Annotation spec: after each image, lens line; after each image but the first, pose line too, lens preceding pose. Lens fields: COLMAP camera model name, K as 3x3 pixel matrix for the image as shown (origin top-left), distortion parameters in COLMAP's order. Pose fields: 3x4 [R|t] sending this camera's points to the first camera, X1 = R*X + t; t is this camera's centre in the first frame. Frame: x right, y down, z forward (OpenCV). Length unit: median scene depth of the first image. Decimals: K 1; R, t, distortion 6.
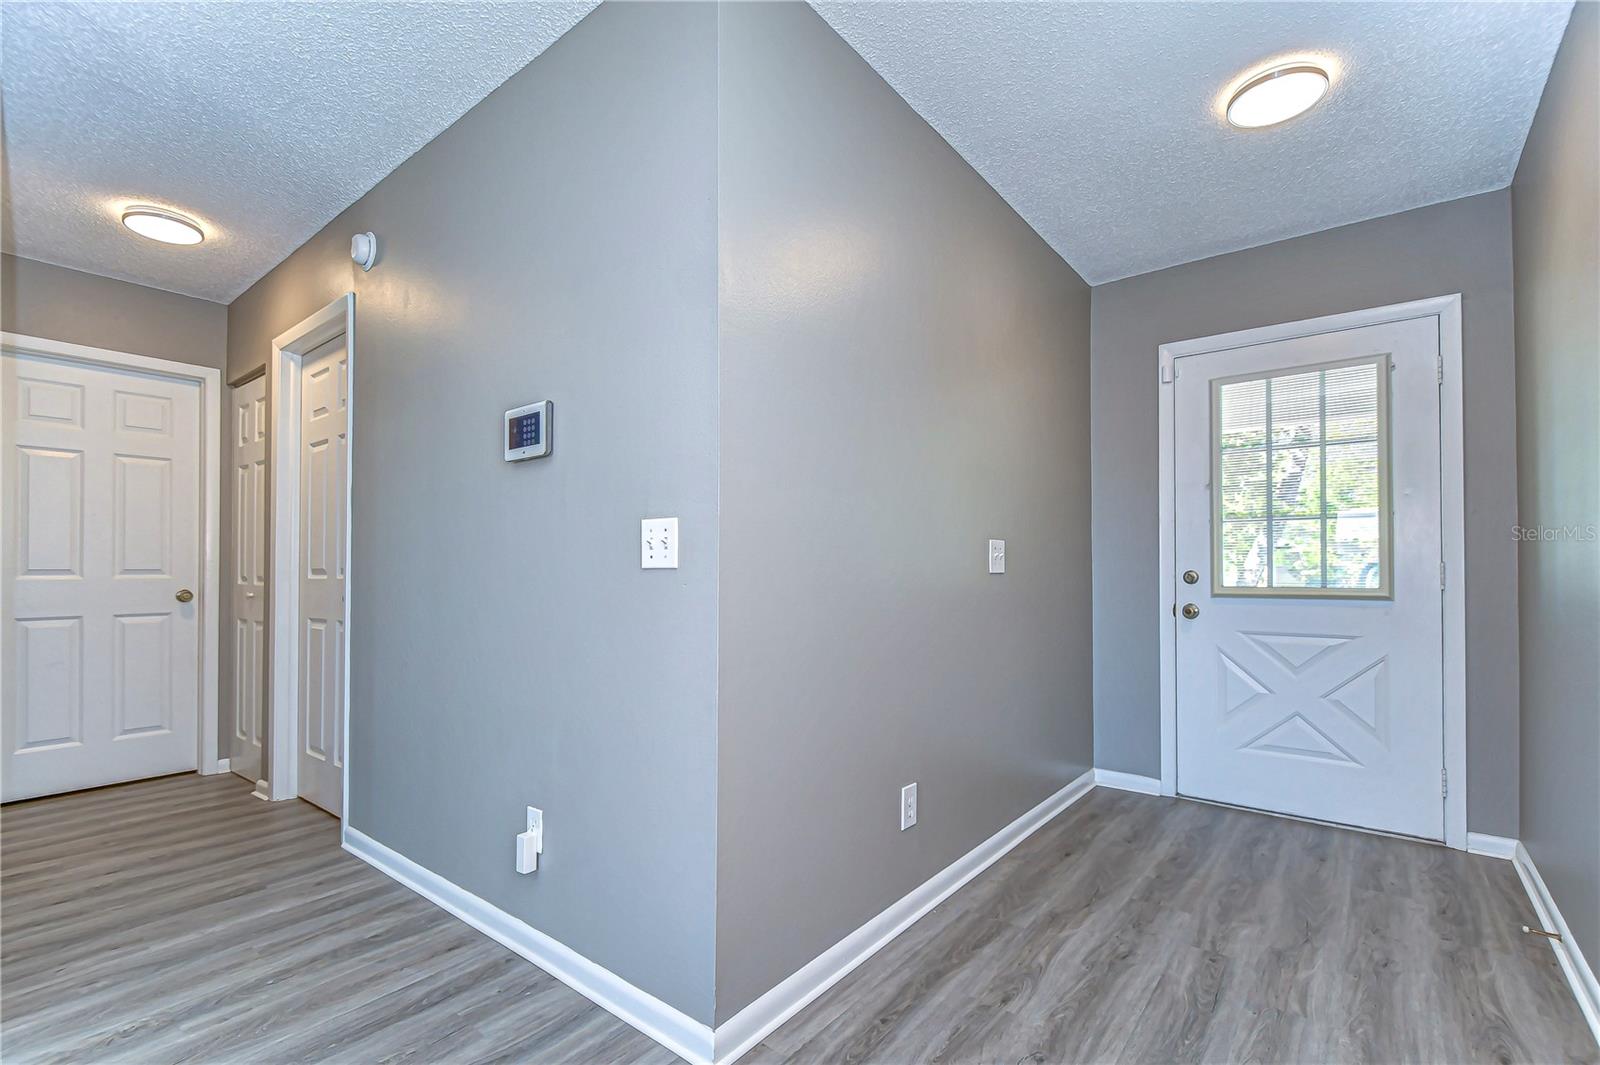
lens RADIAL K [[708.7, 0, 798.0], [0, 708.7, 566.6], [0, 0, 1]] dist [0.001885, -0.000497]
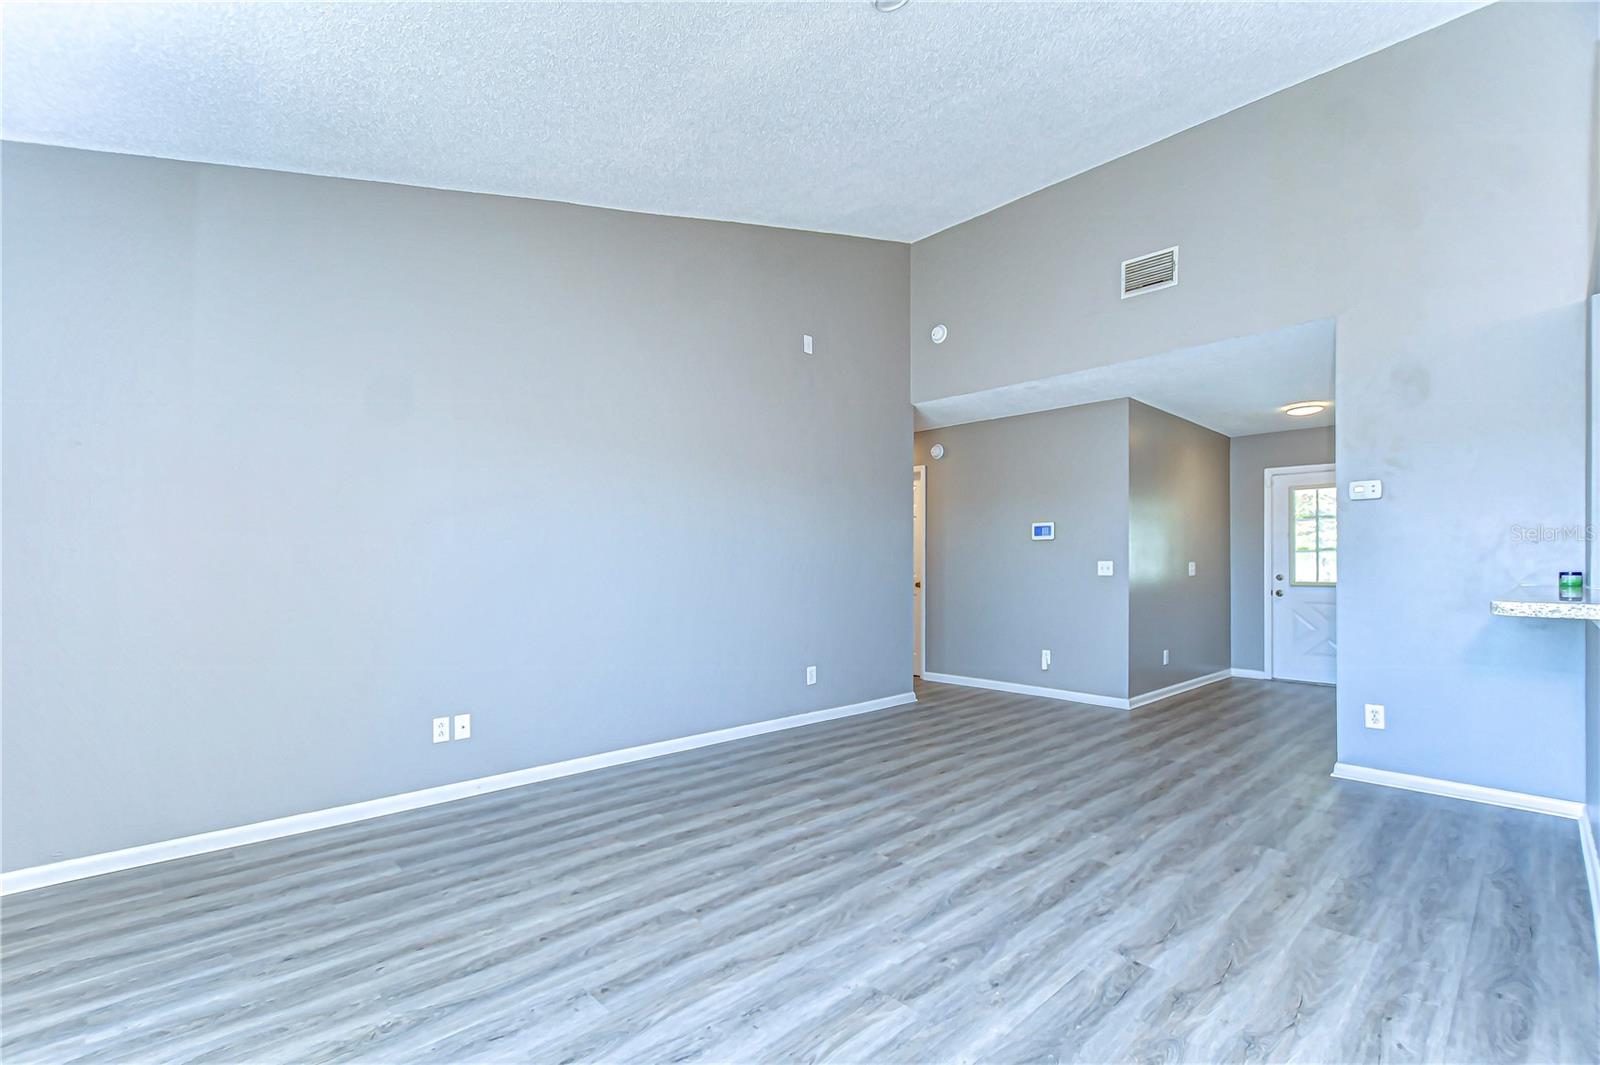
lens RADIAL K [[703.9, 0, 809.1], [0, 703.9, 564.5], [0, 0, 1]] dist [0.017265, -0.015514]
pose [[0.990658, -0.000832, -0.136366, -0.654998], [0.002056, 0.999959, 0.008839, -0.052409], [0.136353, -0.009037, 0.990619, -1.519054]]
